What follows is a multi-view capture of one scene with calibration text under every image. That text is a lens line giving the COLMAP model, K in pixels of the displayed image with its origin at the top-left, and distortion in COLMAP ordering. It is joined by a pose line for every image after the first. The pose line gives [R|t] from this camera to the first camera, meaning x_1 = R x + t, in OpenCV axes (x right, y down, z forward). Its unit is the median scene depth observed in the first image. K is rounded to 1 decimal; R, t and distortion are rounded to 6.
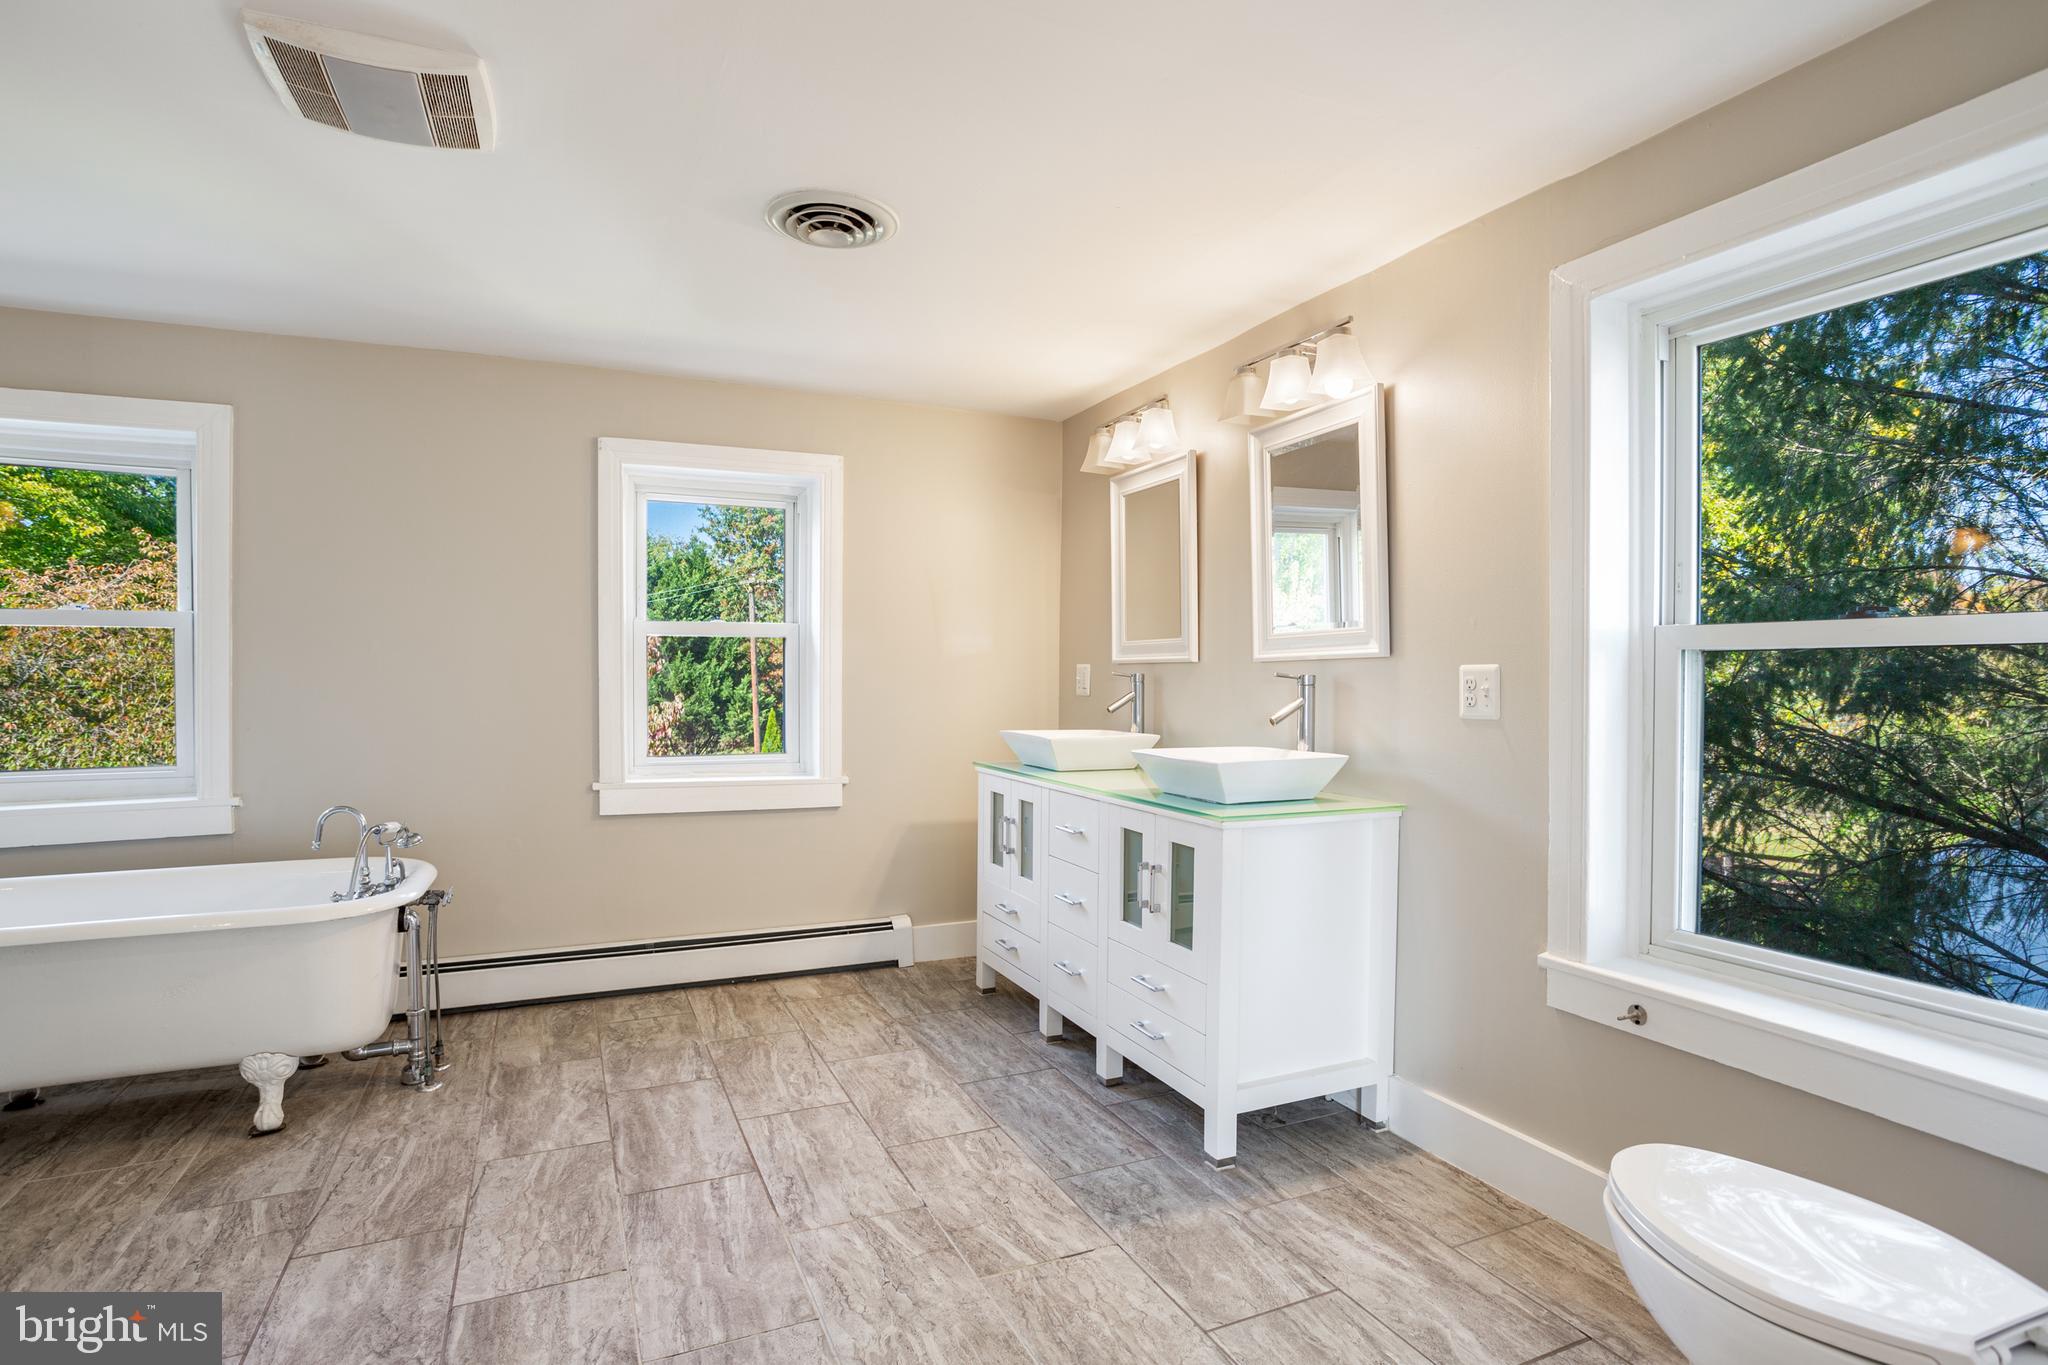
lens RADIAL K [[1030.6, 0, 985.5], [0, 1030.6, 695.4], [0, 0, 1]] dist [-0.044739, 0.024495]
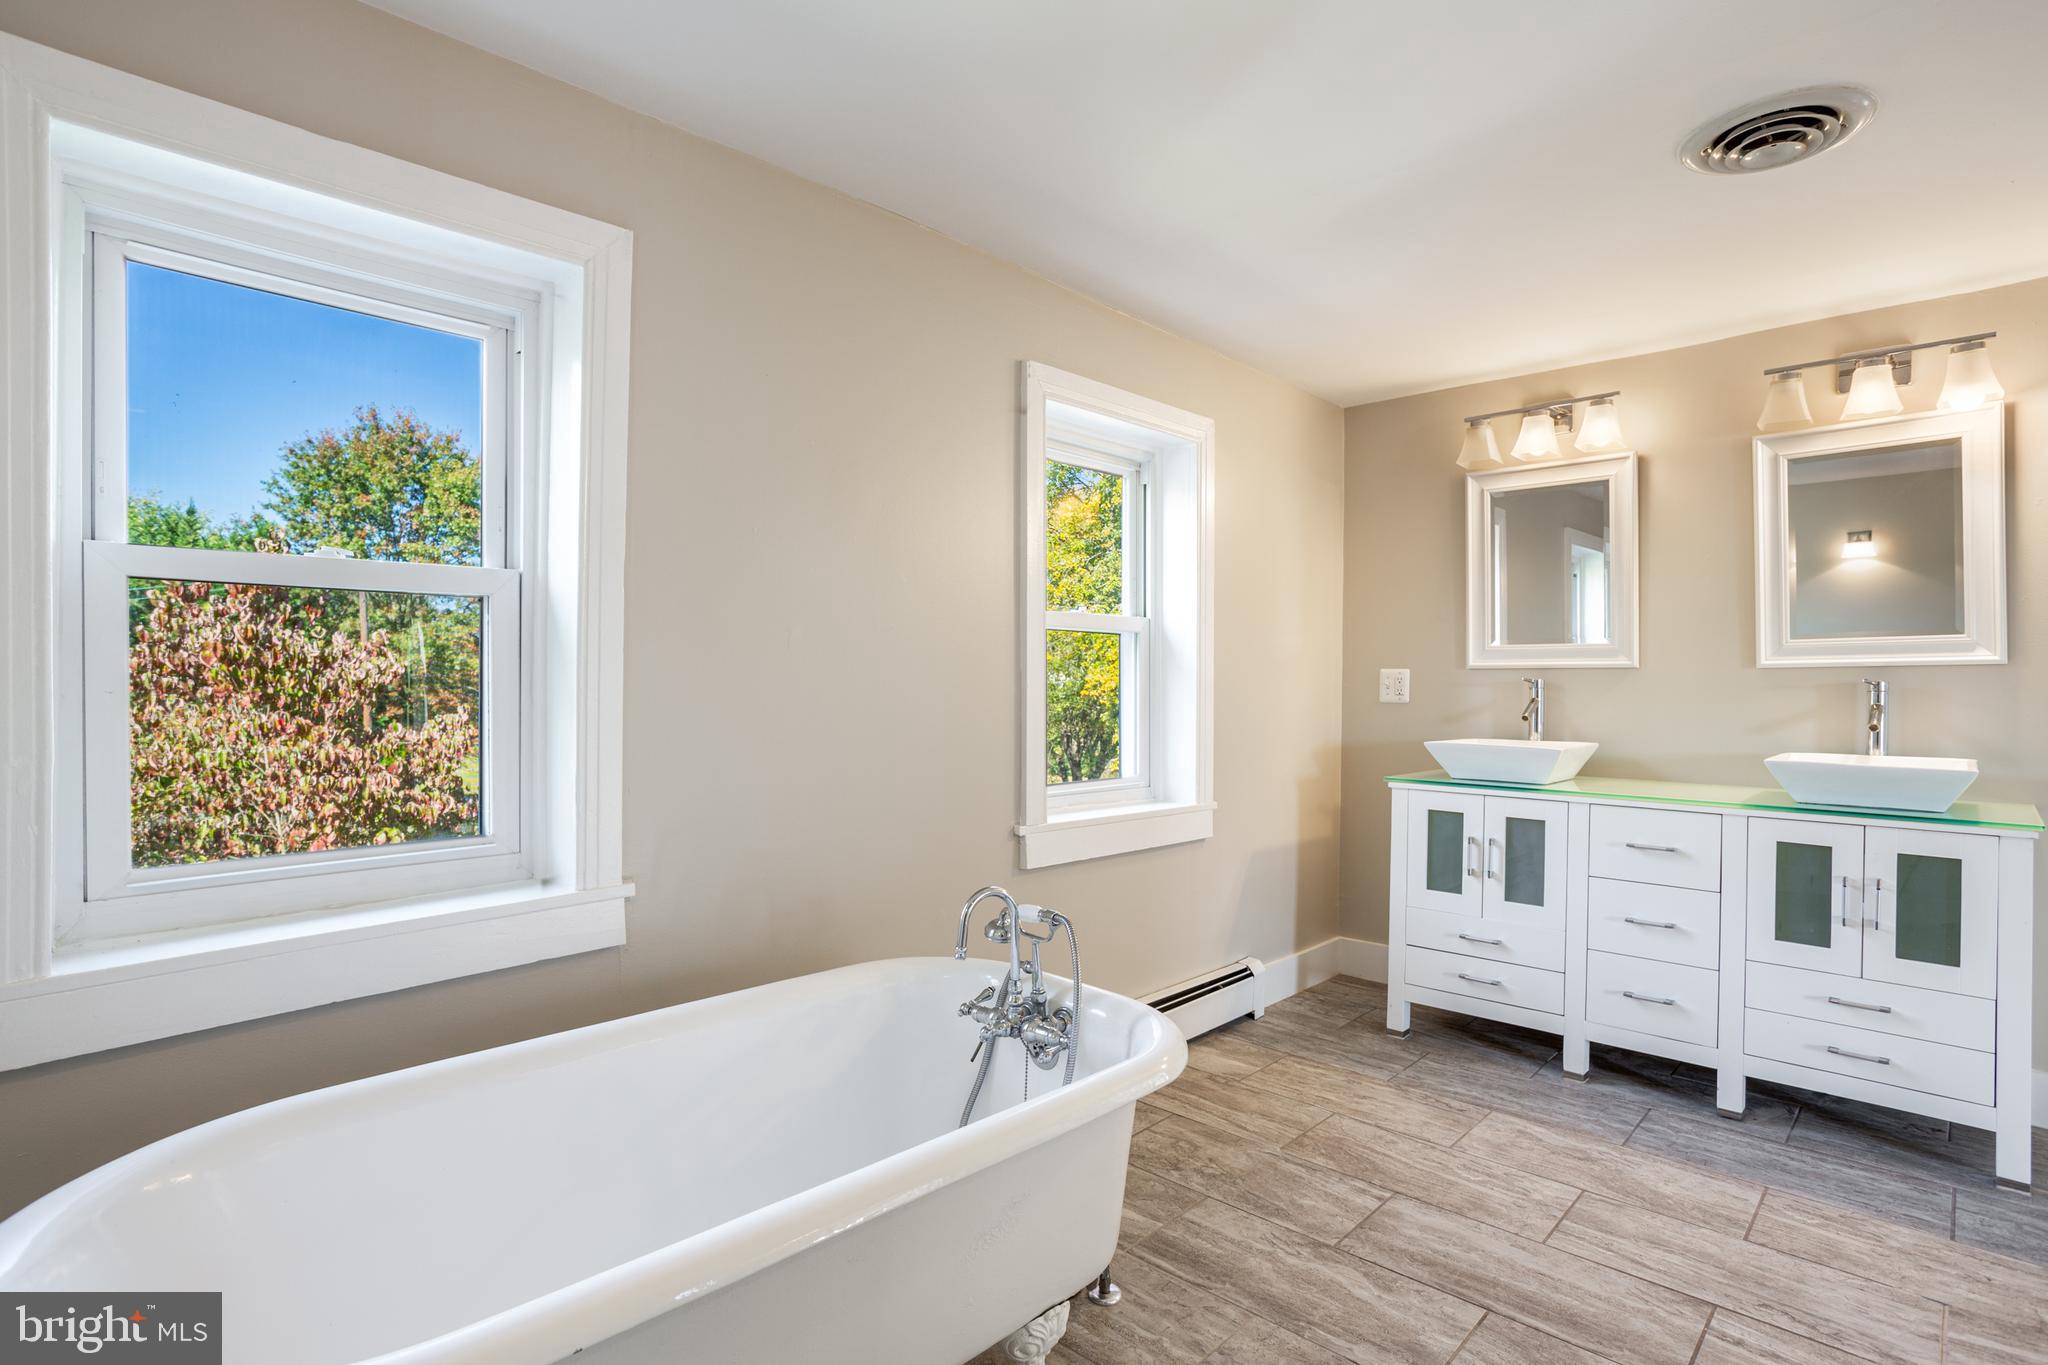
lens RADIAL K [[1030.6, 0, 985.5], [0, 1030.6, 695.4], [0, 0, 1]] dist [-0.044739, 0.024495]
pose [[0.924877, -0.004075, 0.380245, -0.846926], [0.006587, 0.999964, -0.005305, -0.006519], [-0.380209, 0.007411, 0.924871, 0.393821]]
